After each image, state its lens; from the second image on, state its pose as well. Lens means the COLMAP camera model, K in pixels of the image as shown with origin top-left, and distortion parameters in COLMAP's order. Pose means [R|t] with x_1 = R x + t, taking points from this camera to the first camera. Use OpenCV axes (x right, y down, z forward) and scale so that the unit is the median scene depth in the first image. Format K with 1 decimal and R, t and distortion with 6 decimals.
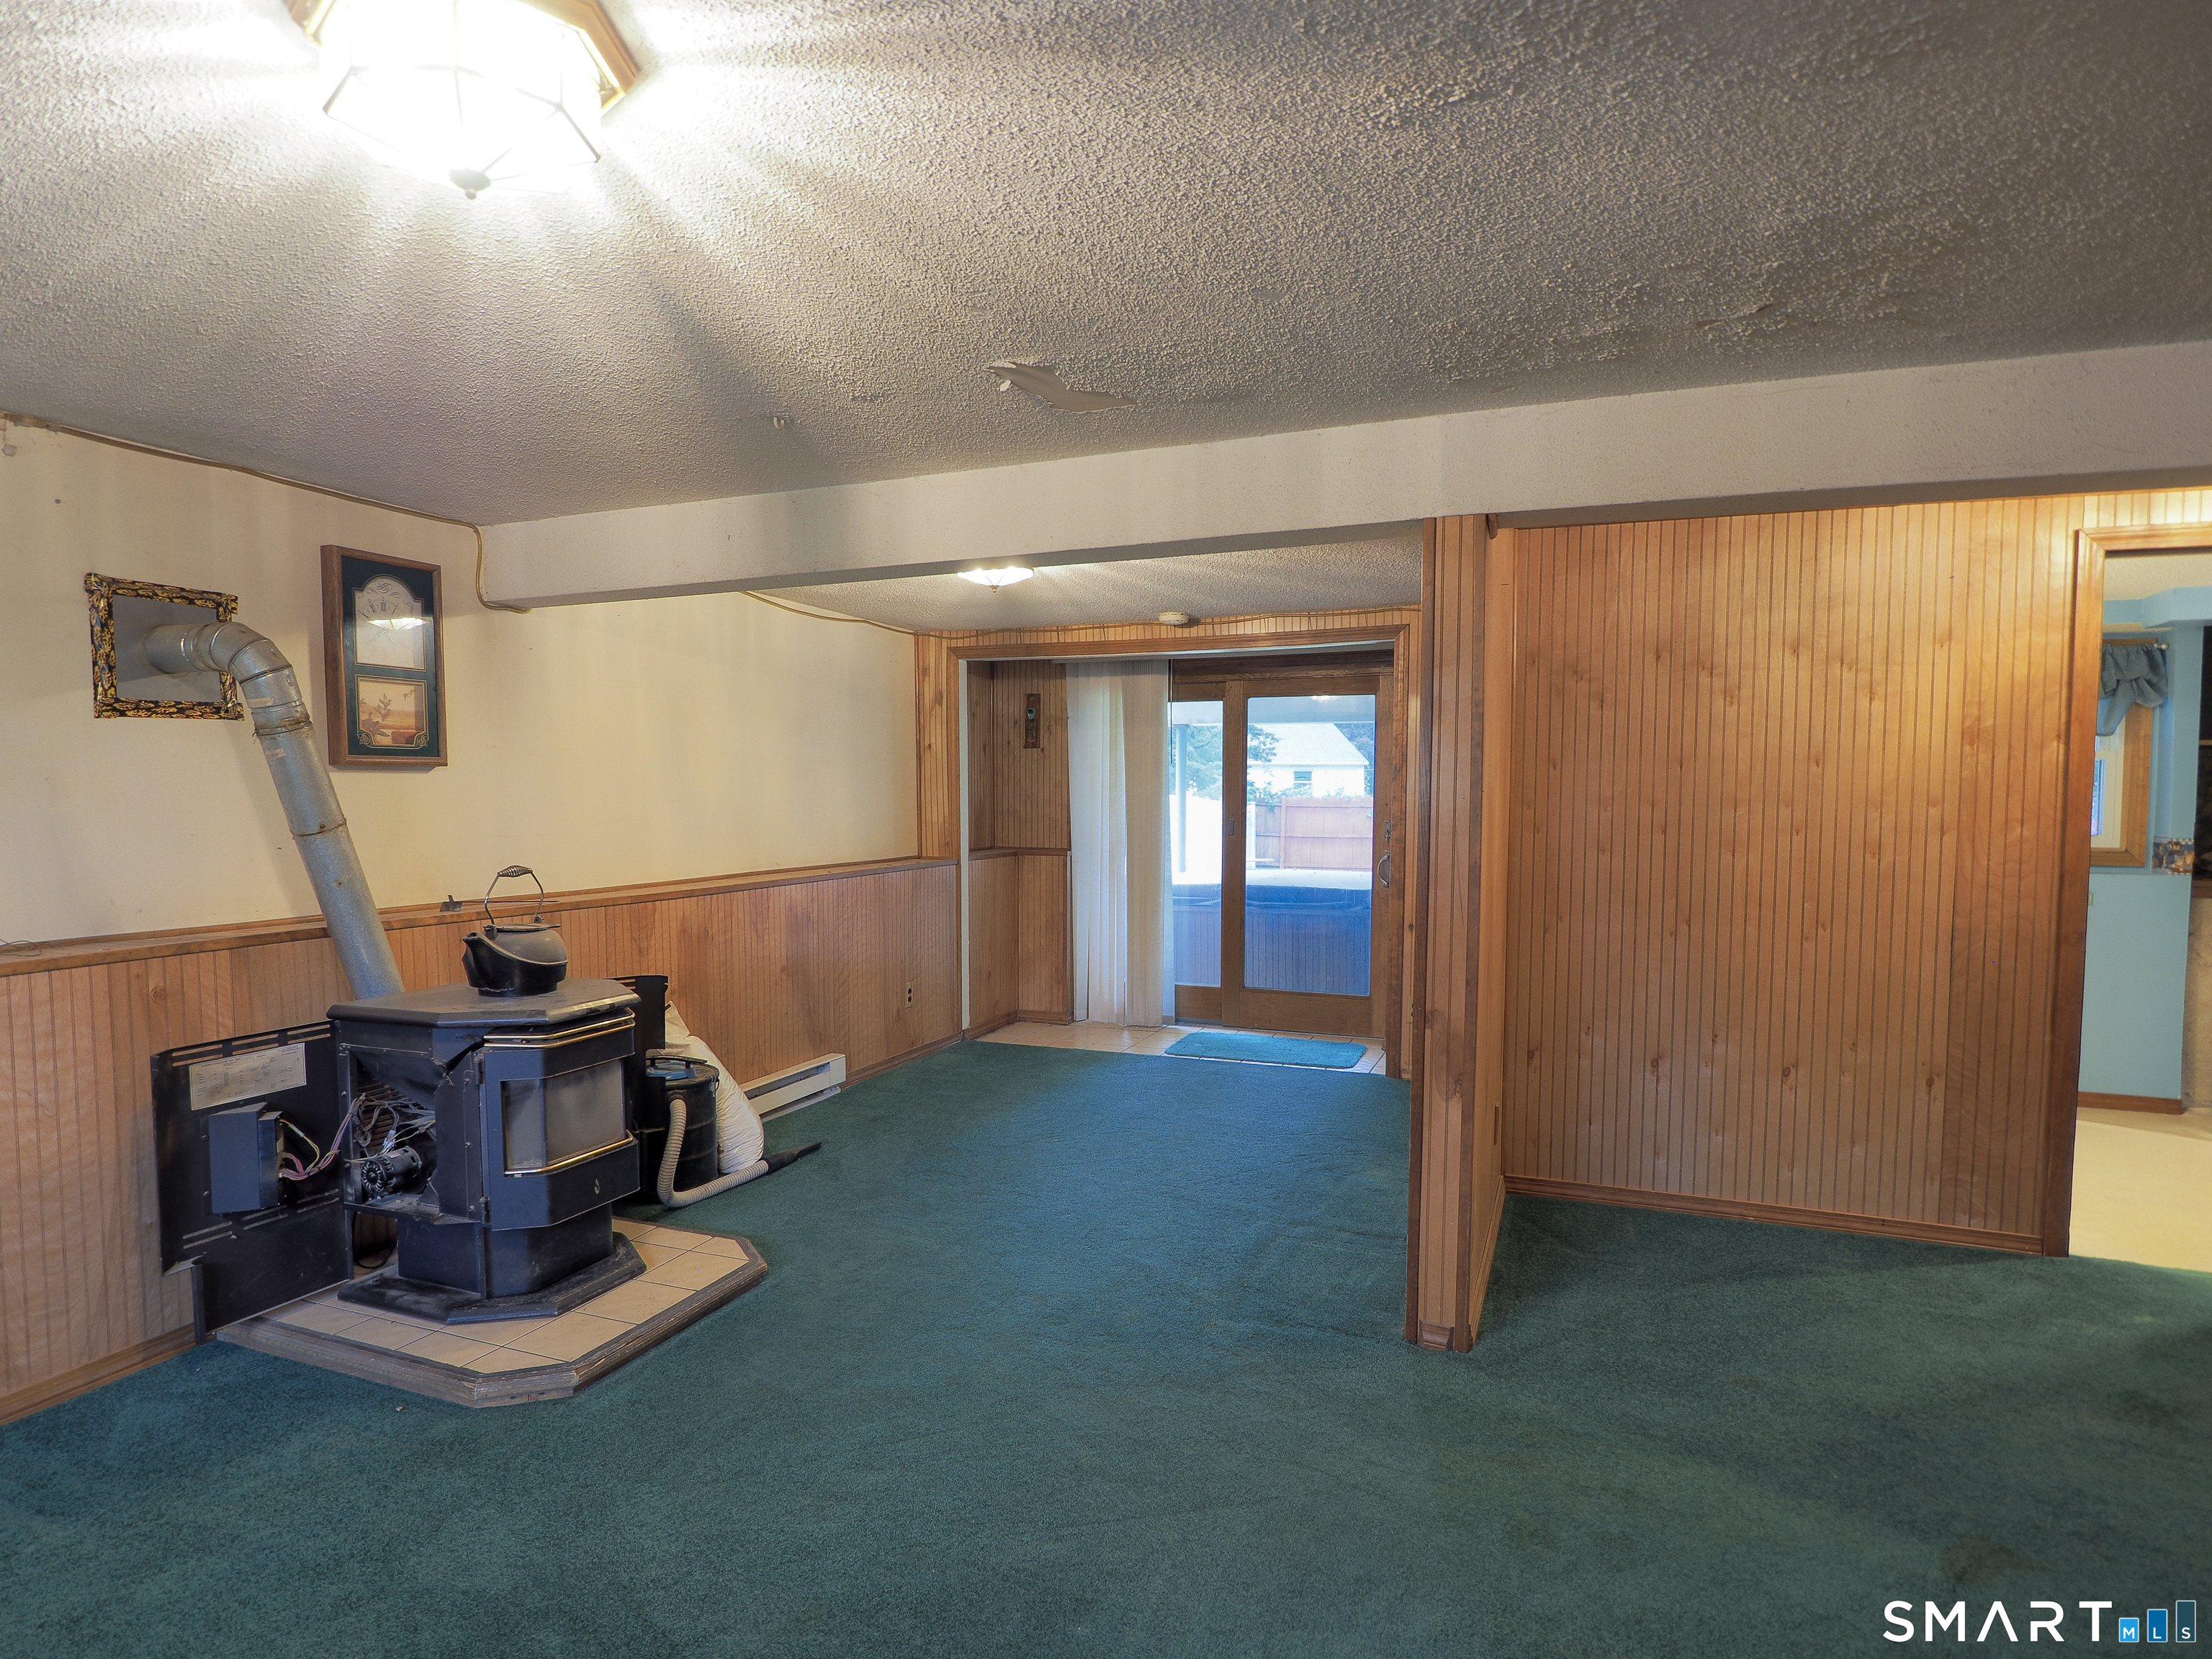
lens RADIAL K [[1240.1, 0, 1104.9], [0, 1240.1, 866.1], [0, 0, 1]] dist [-0.003516, -0.005682]
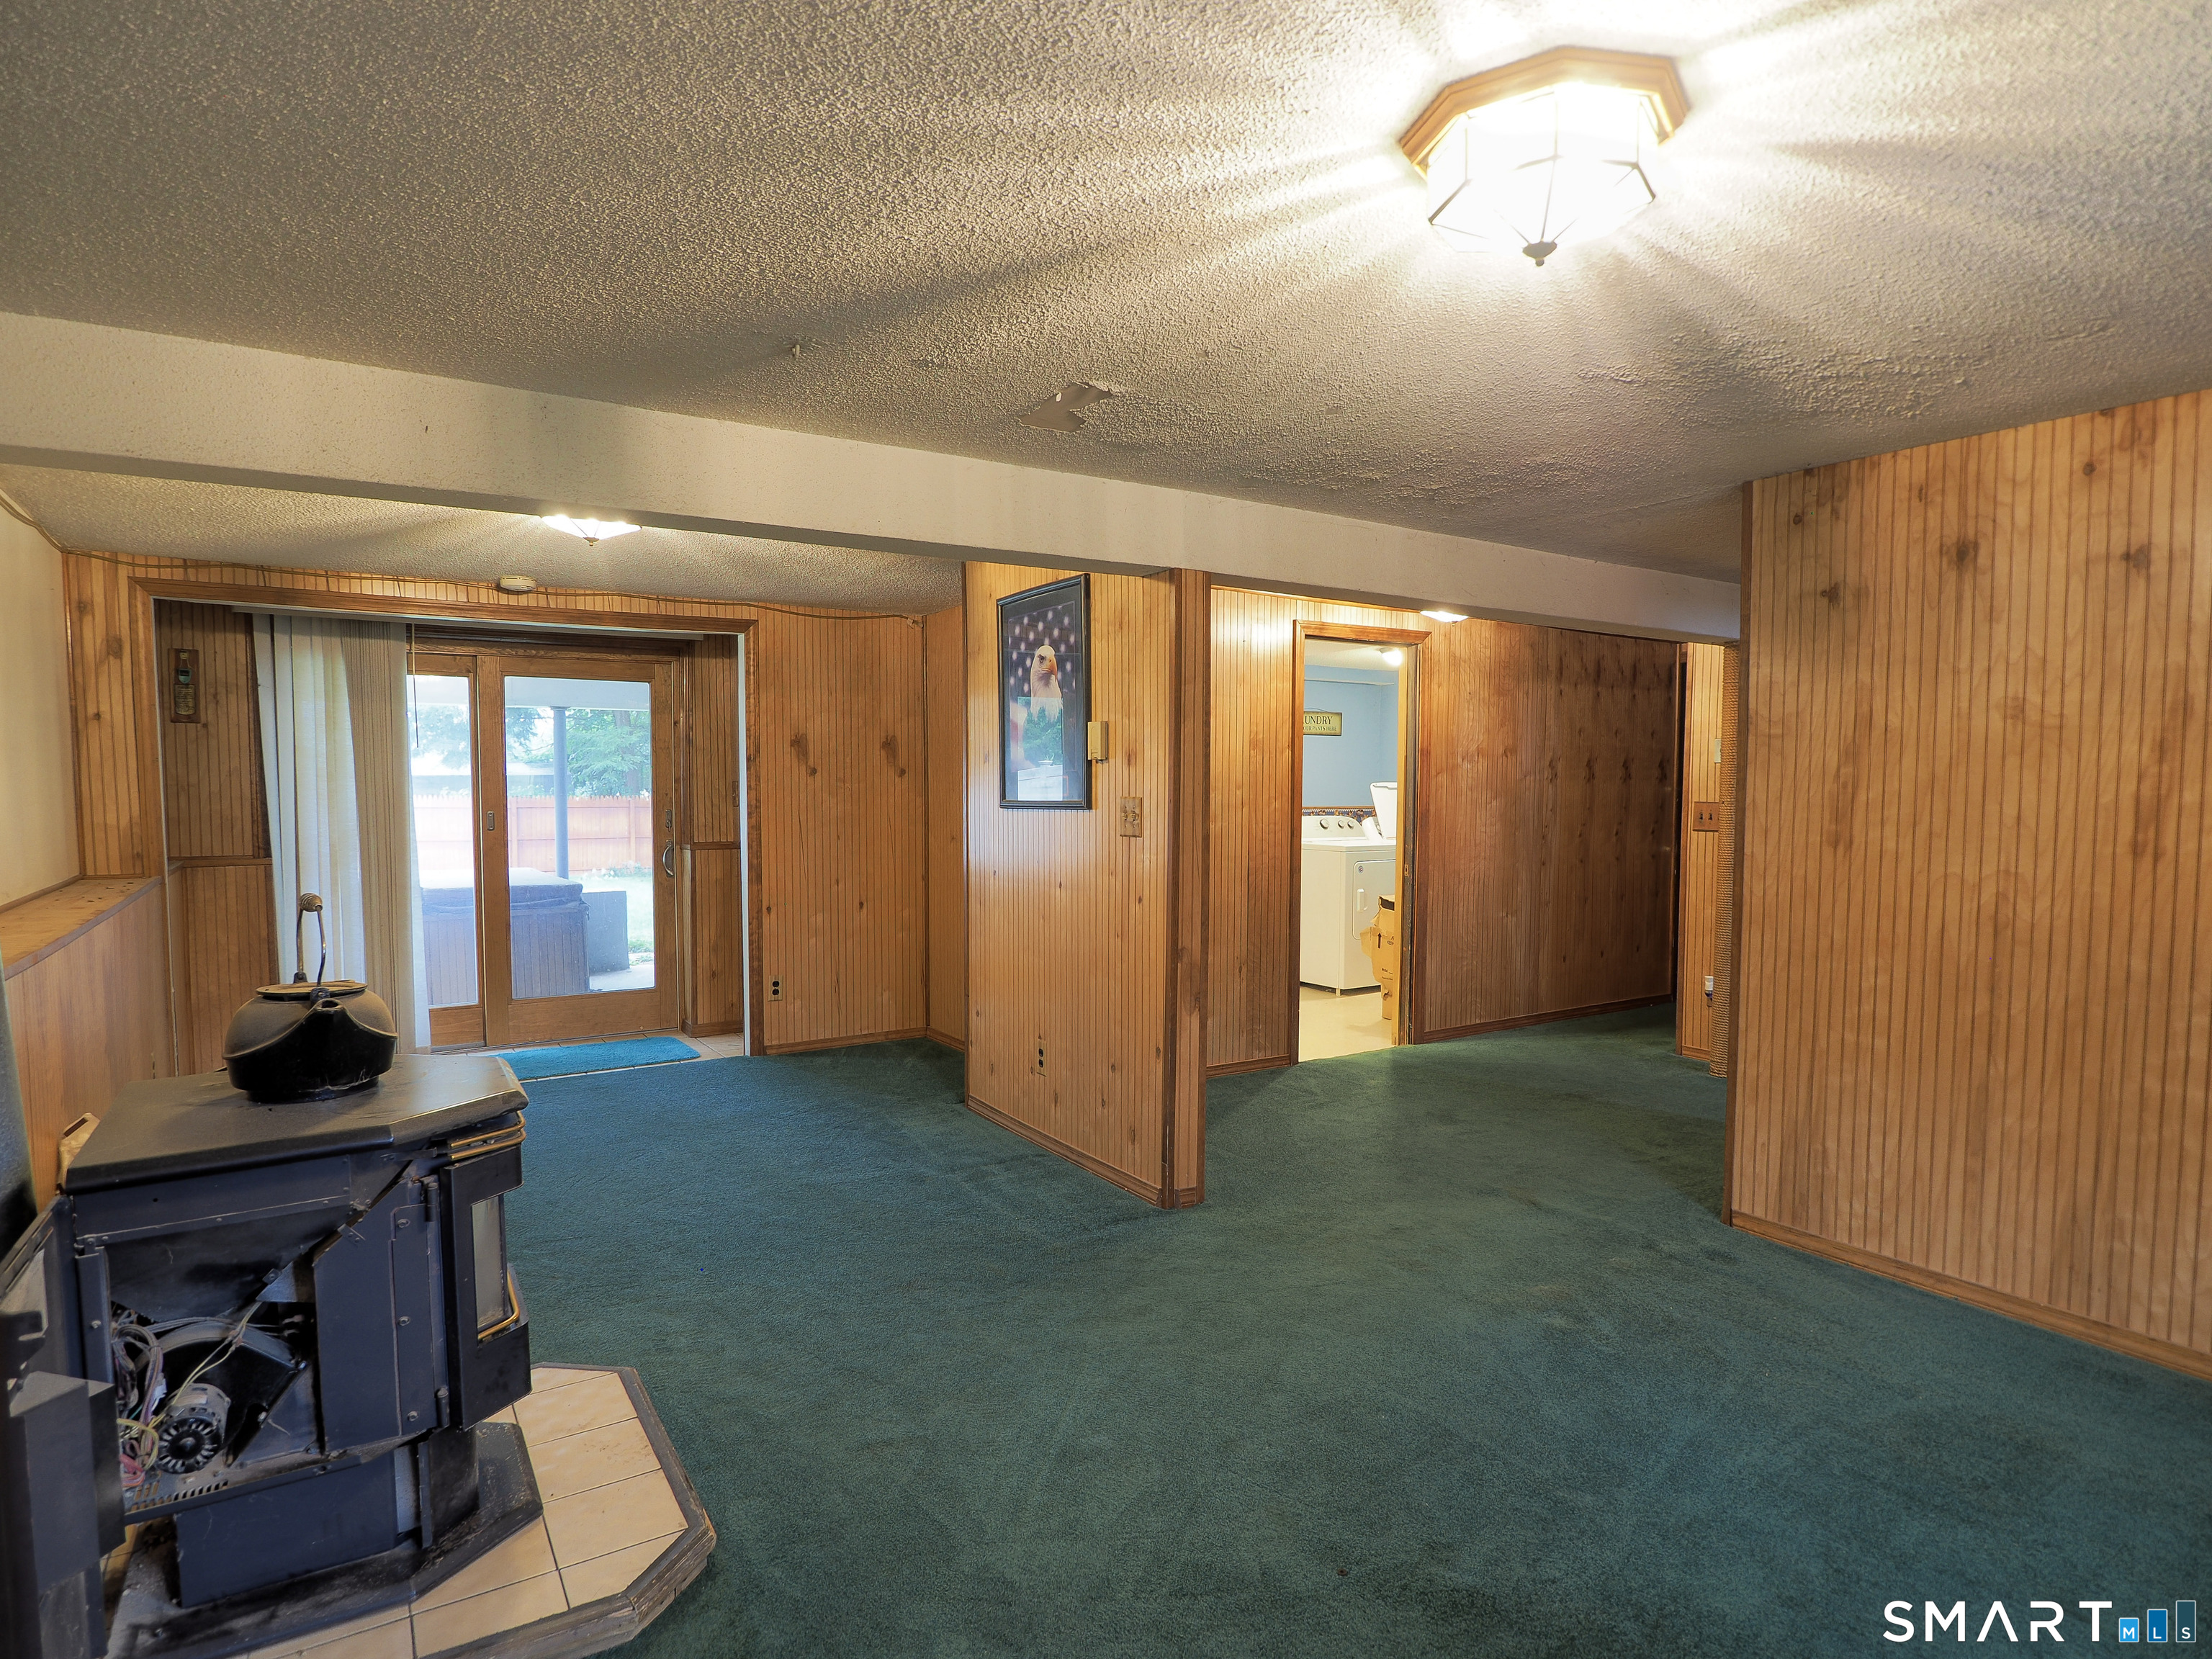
lens RADIAL K [[1221.7, 0, 1099.7], [0, 1221.7, 858.5], [0, 0, 1]] dist [-0.001975, -0.008024]
pose [[0.573557, -0.051900, 0.817520, -0.390411], [0.050429, 0.998335, 0.027999, -0.007994], [-0.817612, 0.025167, 0.575220, 0.157204]]
